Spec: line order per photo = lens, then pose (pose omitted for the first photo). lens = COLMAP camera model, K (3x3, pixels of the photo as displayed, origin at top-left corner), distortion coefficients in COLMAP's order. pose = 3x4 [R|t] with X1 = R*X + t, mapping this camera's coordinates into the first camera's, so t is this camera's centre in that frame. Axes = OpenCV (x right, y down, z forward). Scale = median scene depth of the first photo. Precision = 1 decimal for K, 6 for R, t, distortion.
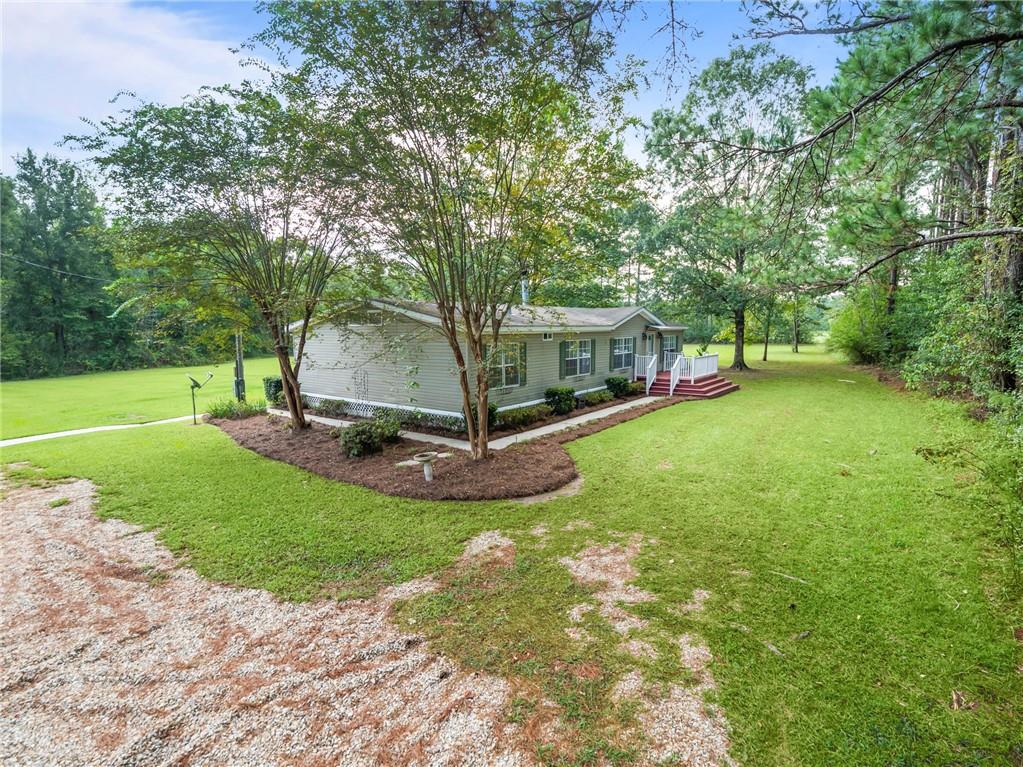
lens RADIAL K [[482.0, 0, 511.5], [0, 482.0, 383.5], [0, 0, 1]] dist [0.001172, 0.000110]
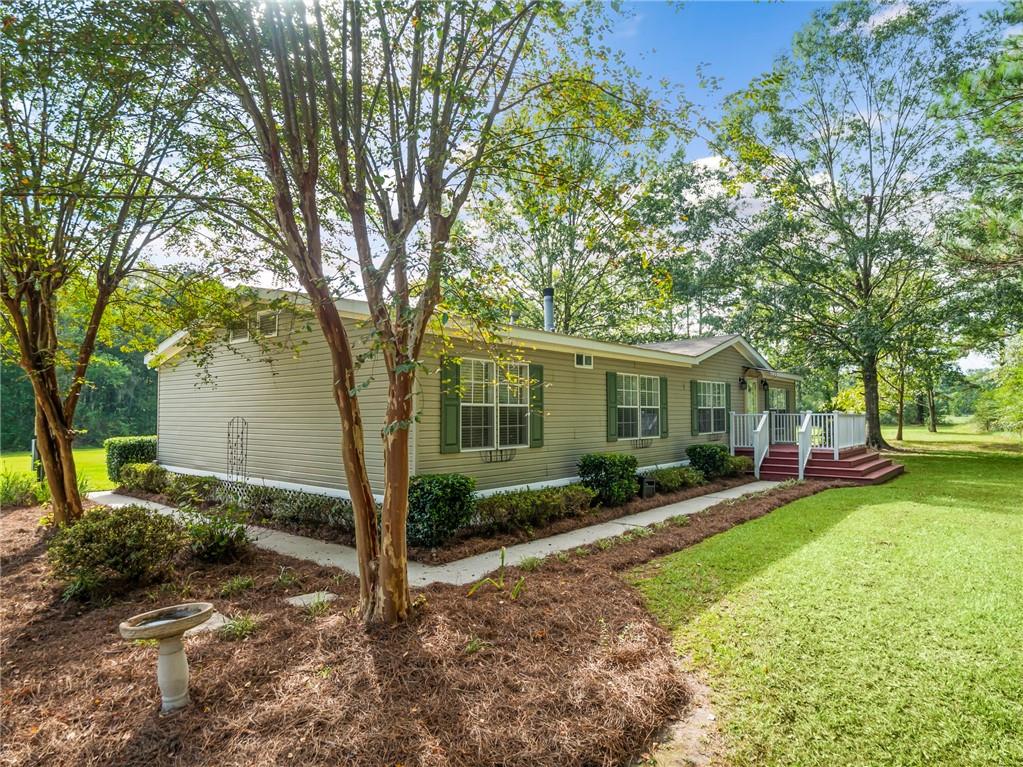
lens RADIAL K [[585.3, 0, 511.5], [0, 585.3, 383.5], [0, 0, 1]] dist [0.000242, -0.000046]
pose [[0.998694, -0.000066, -0.051087, 0.027399], [-0.008215, 0.986778, -0.161868, 0.035652], [0.050423, 0.162076, 0.985489, 0.350501]]
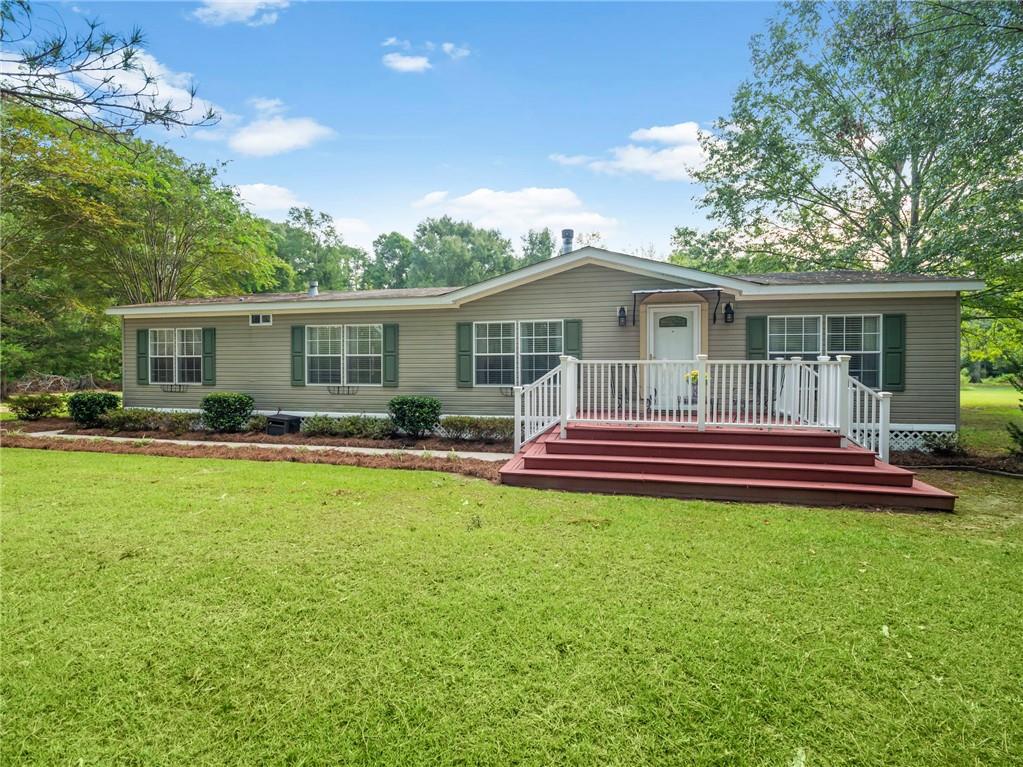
lens RADIAL K [[482.0, 0, 511.5], [0, 482.0, 383.5], [0, 0, 1]] dist [0.001172, 0.000110]
pose [[0.436354, 0.064805, -0.897438, 0.858383], [-0.091788, 0.995406, 0.027250, -0.059344], [0.895081, 0.070483, 0.440297, 1.032891]]
